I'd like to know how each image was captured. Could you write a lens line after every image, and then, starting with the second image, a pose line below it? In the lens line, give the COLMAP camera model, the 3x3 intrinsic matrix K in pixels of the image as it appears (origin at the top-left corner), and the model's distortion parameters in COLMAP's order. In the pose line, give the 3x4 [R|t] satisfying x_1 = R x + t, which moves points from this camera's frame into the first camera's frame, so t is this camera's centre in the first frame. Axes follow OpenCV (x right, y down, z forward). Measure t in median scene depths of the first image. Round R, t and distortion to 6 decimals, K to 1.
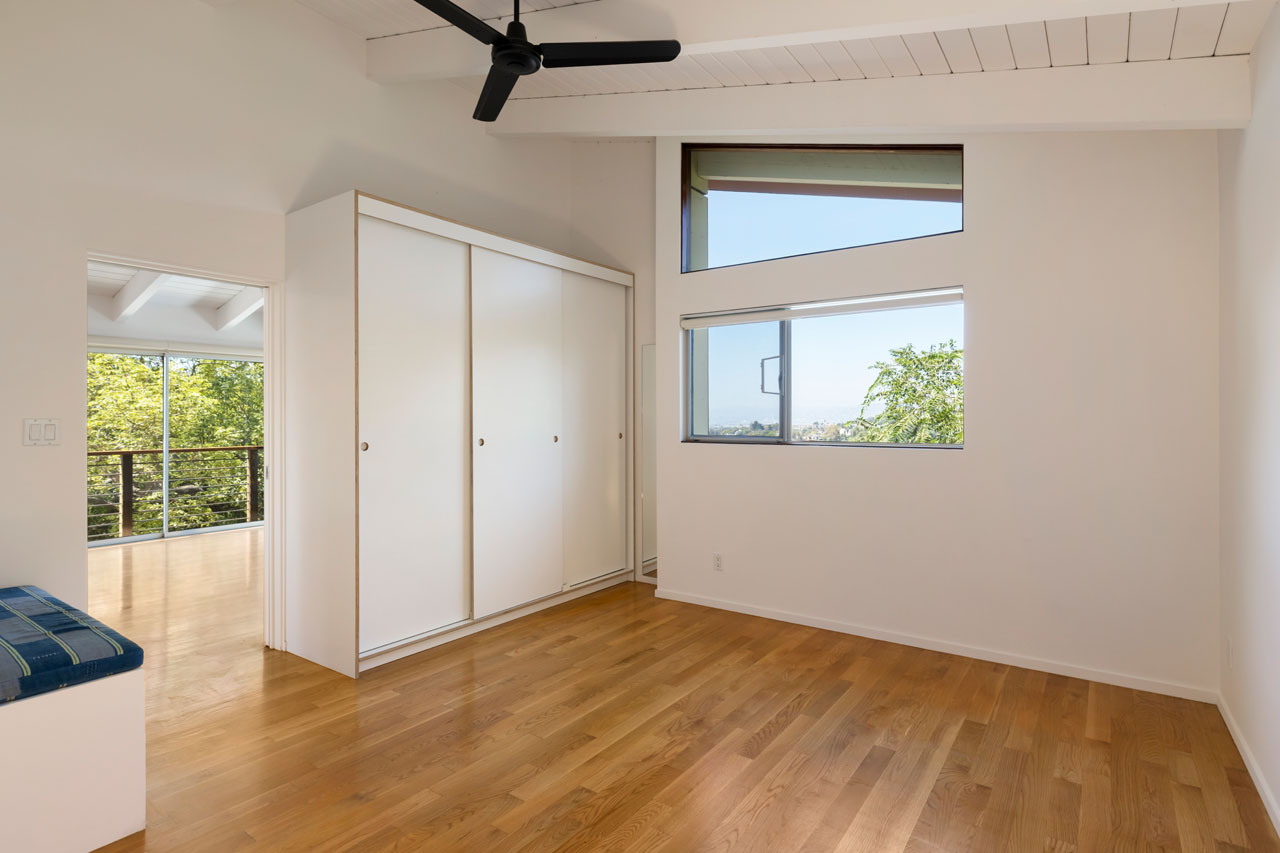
lens RADIAL K [[645.4, 0, 643.0], [0, 645.4, 422.9], [0, 0, 1]] dist [-0.000669, -0.000504]
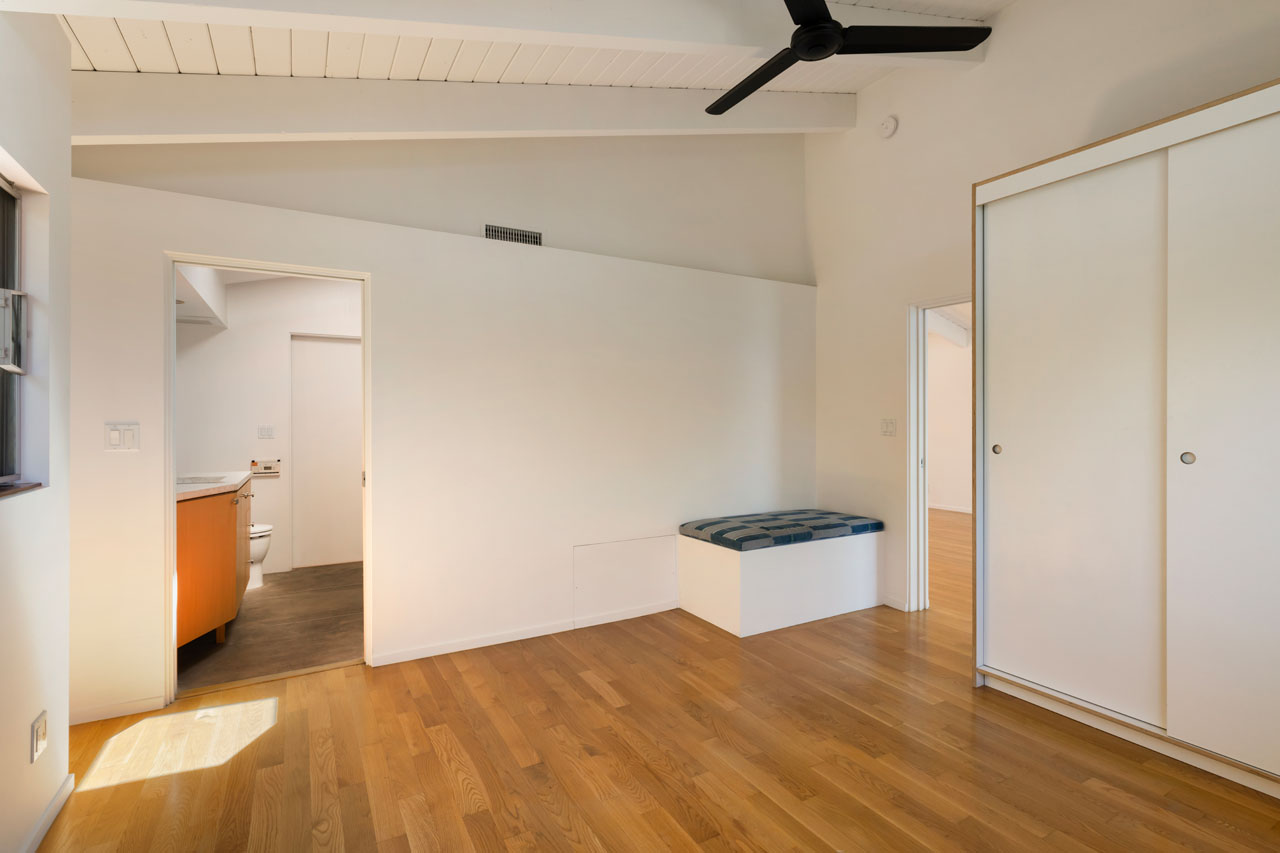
lens RADIAL K [[593.3, 0, 638.5], [0, 593.3, 421.3], [0, 0, 1]] dist [-0.000591, 0.000071]
pose [[-0.424866, -0.000992, -0.905256, 0.672086], [-0.004294, 0.999990, 0.000920, -0.002026], [0.905246, 0.004278, -0.424866, 1.070796]]
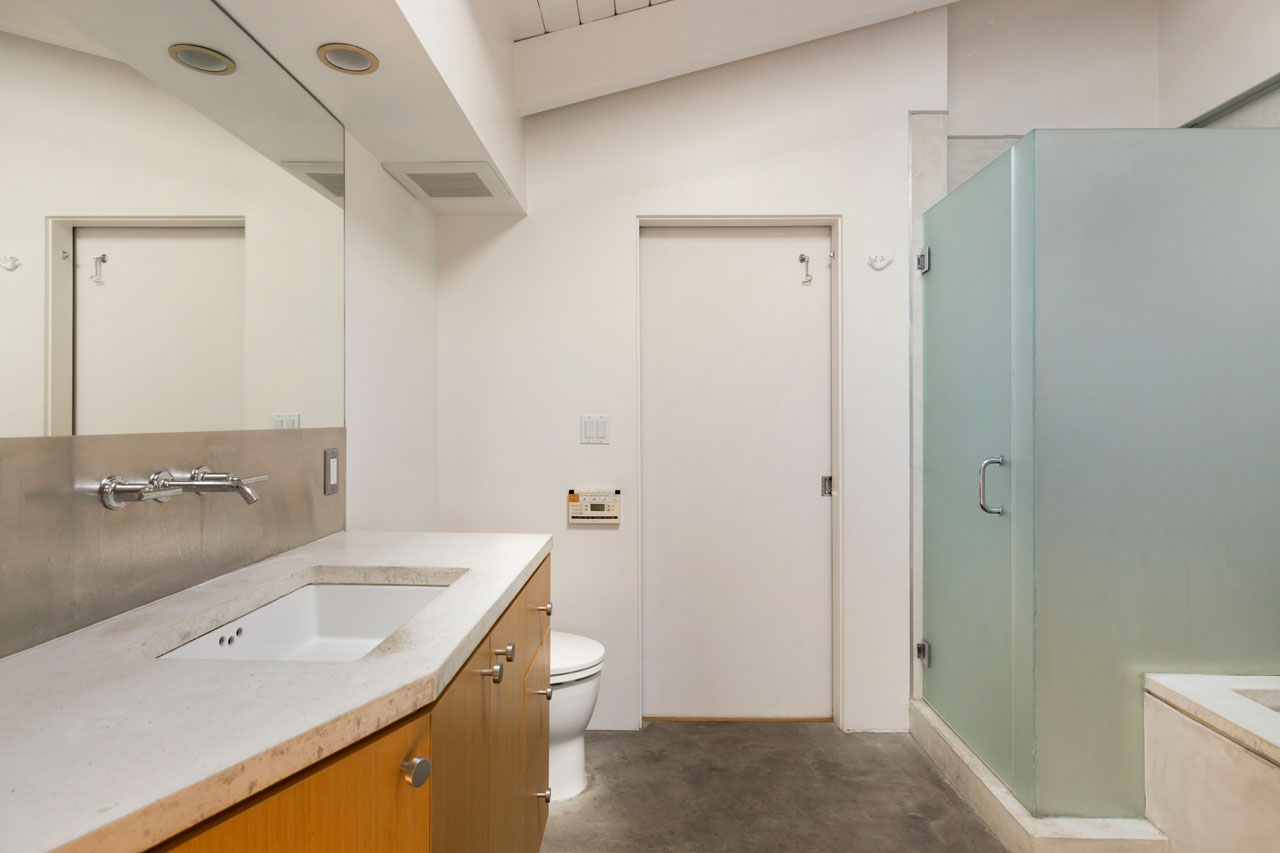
lens RADIAL K [[663.7, 0, 639.0], [0, 663.7, 421.5], [0, 0, 1]] dist [-0.000047, 0.000008]
pose [[-0.823259, 0.002243, -0.567662, 0.475555], [-0.002928, 0.999962, 0.008198, 0.003289], [0.567659, 0.008411, -0.823221, 0.783087]]
